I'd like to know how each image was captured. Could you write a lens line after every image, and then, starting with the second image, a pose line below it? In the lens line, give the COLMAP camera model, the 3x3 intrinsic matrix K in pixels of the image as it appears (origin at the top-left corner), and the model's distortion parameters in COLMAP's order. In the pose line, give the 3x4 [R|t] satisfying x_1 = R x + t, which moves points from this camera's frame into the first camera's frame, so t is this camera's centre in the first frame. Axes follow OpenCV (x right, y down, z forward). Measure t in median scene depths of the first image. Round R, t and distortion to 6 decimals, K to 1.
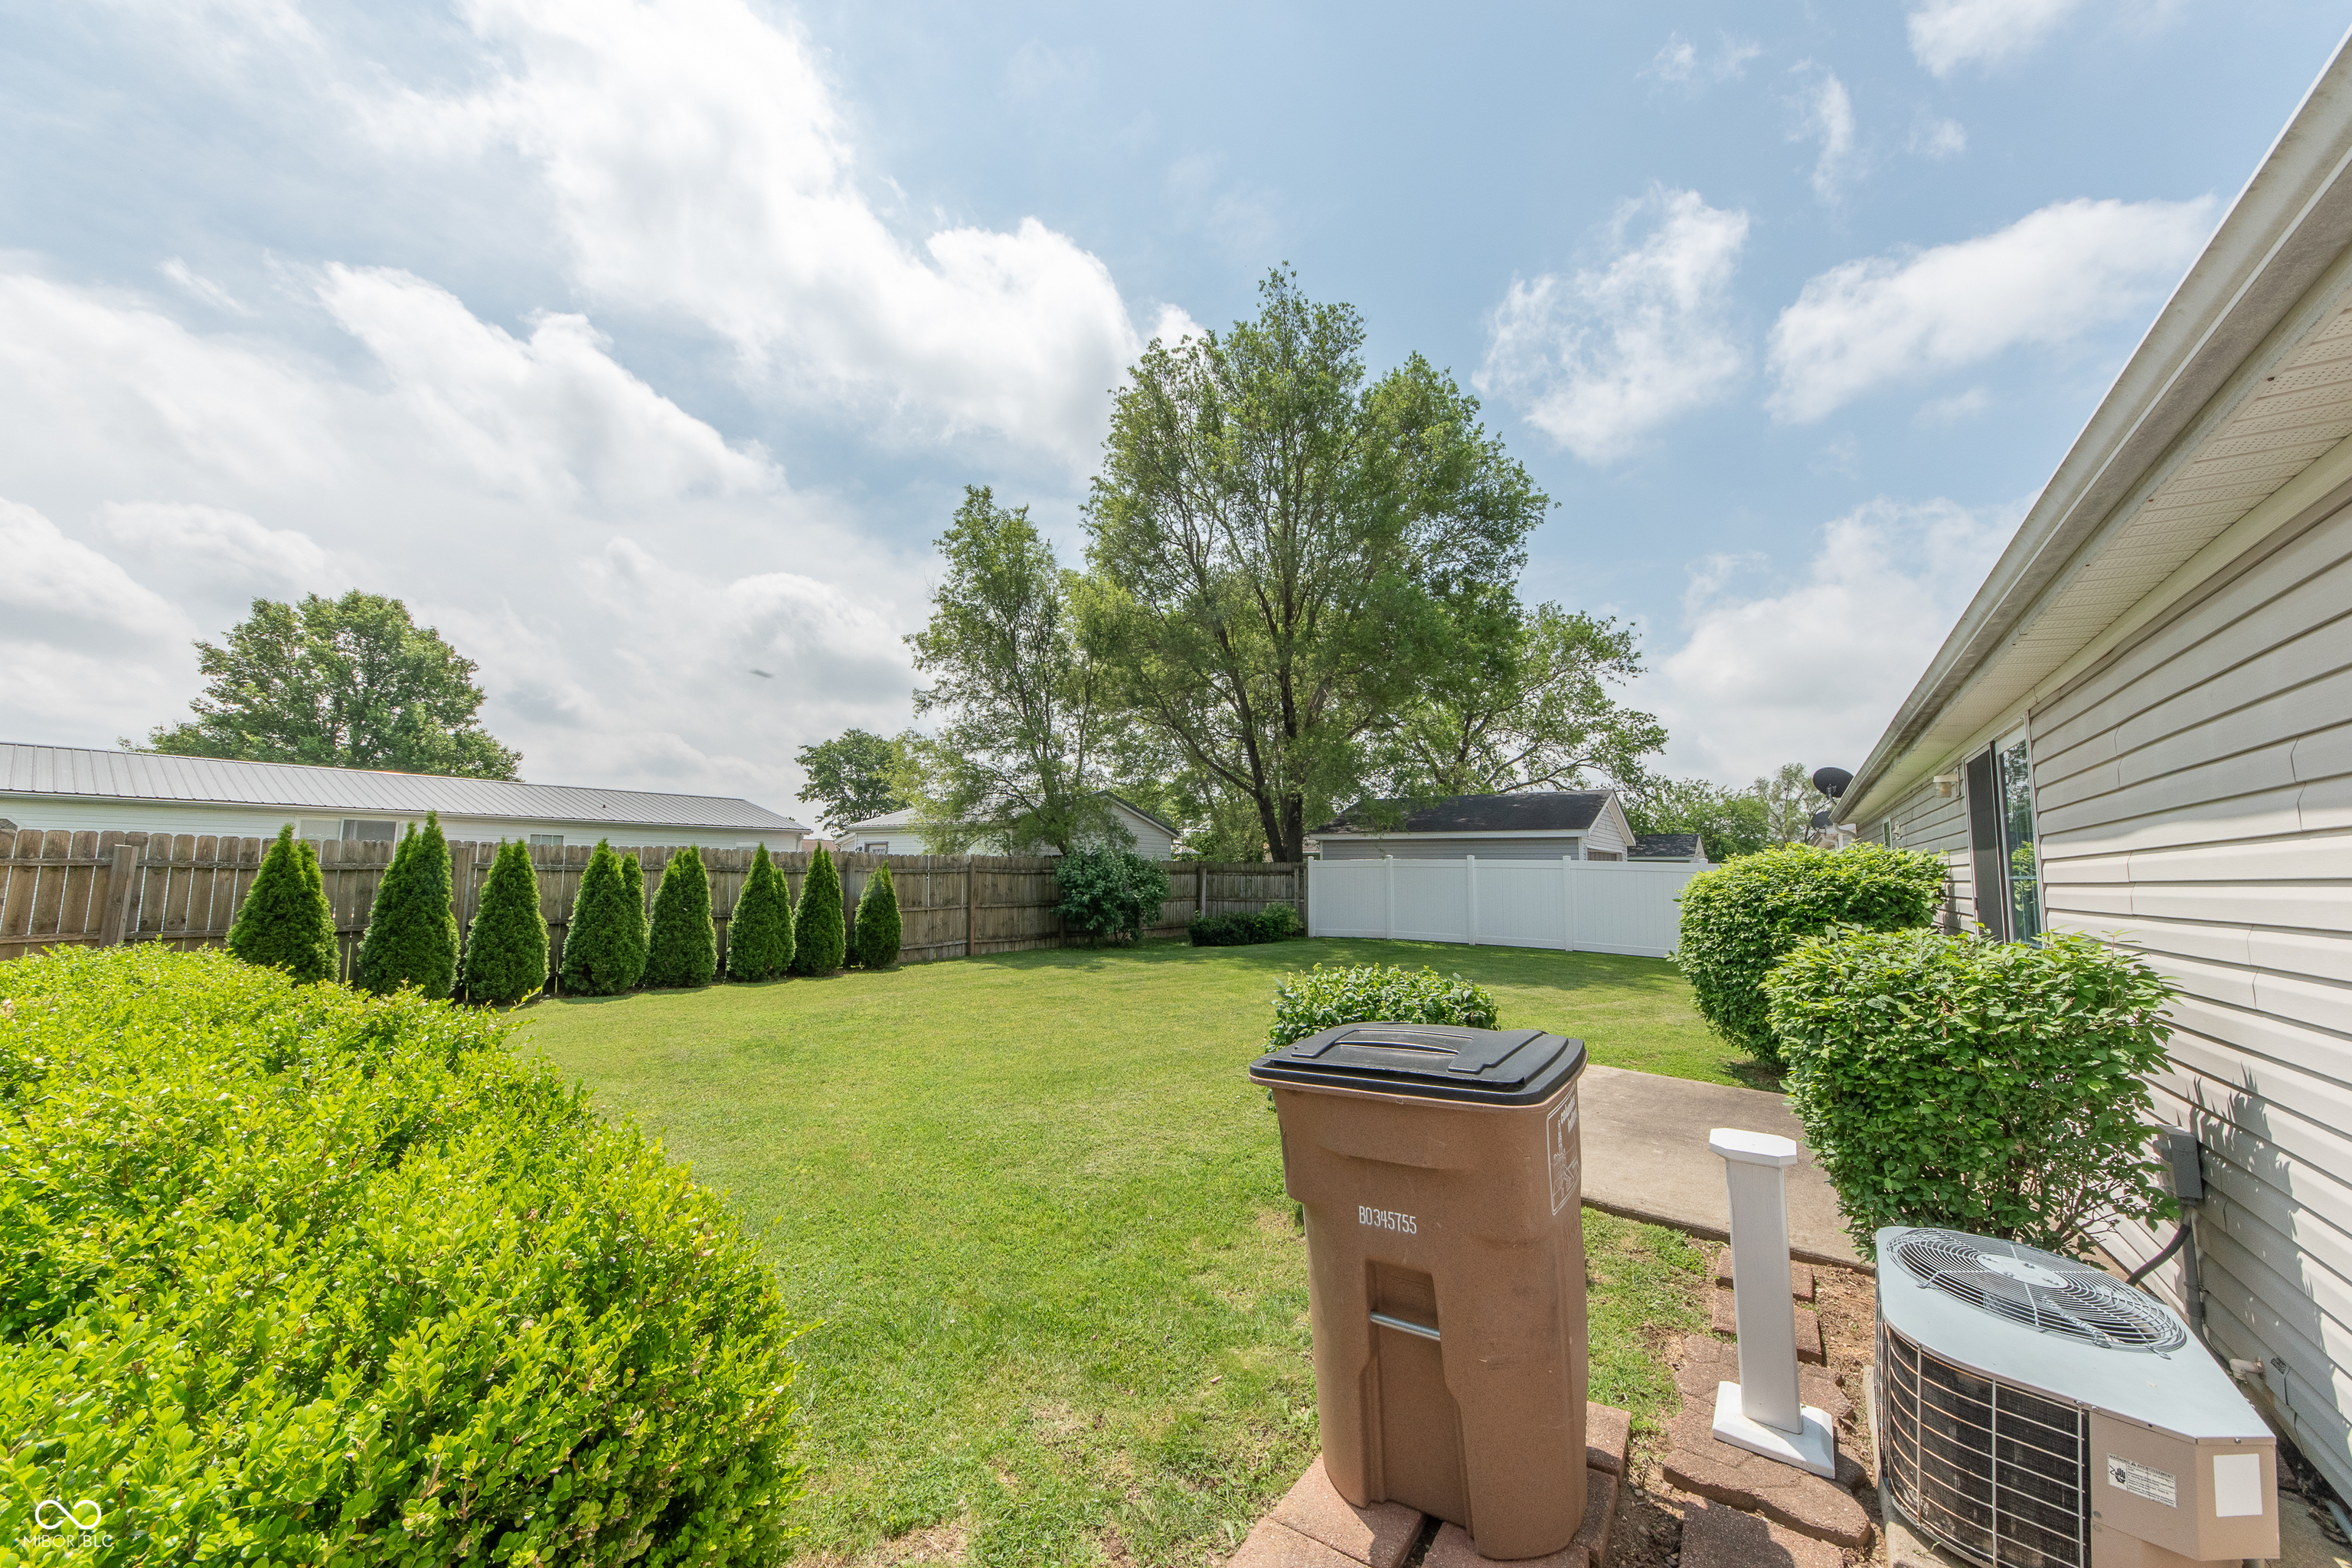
lens RADIAL K [[871.9, 0, 1176.0], [0, 871.9, 784.0], [0, 0, 1]] dist [0.001302, 0.000233]
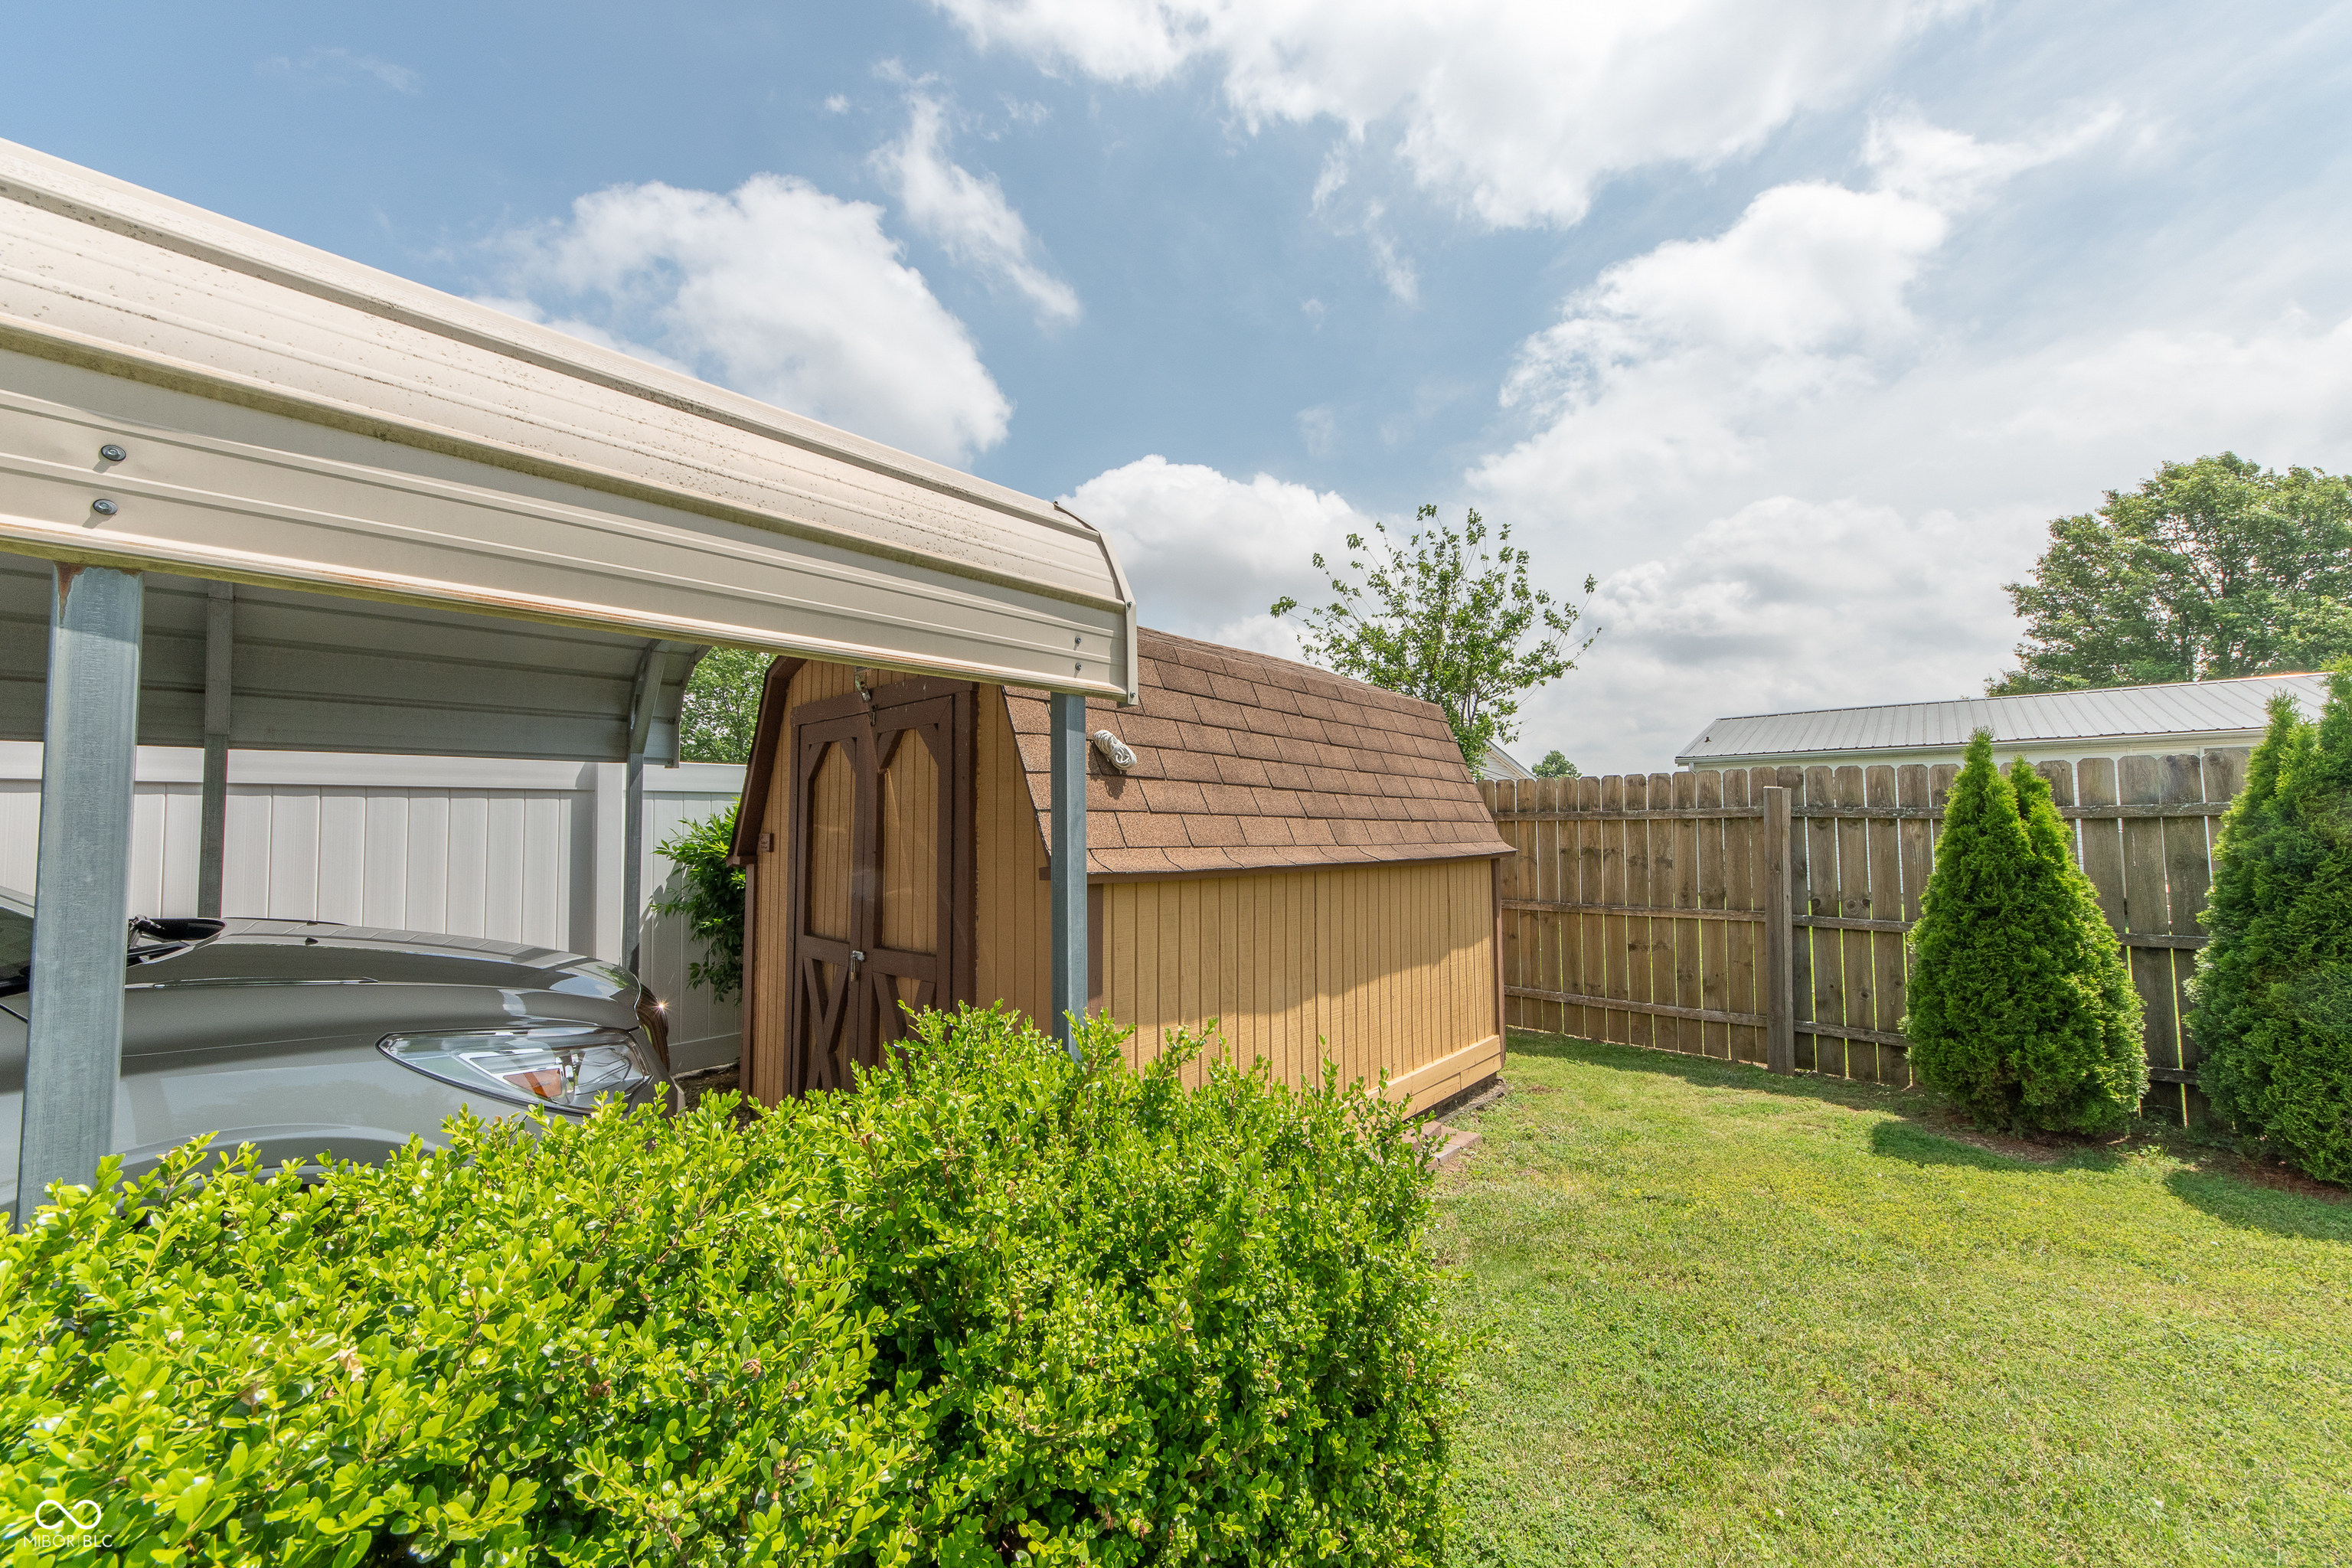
lens RADIAL K [[845.2, 0, 1176.0], [0, 845.2, 784.0], [0, 0, 1]] dist [0.001356, -0.000214]
pose [[-0.091357, -0.057763, -0.994142, -0.416986], [0.111285, 0.991471, -0.067834, 0.050439], [0.989581, -0.116830, -0.084150, 0.494239]]
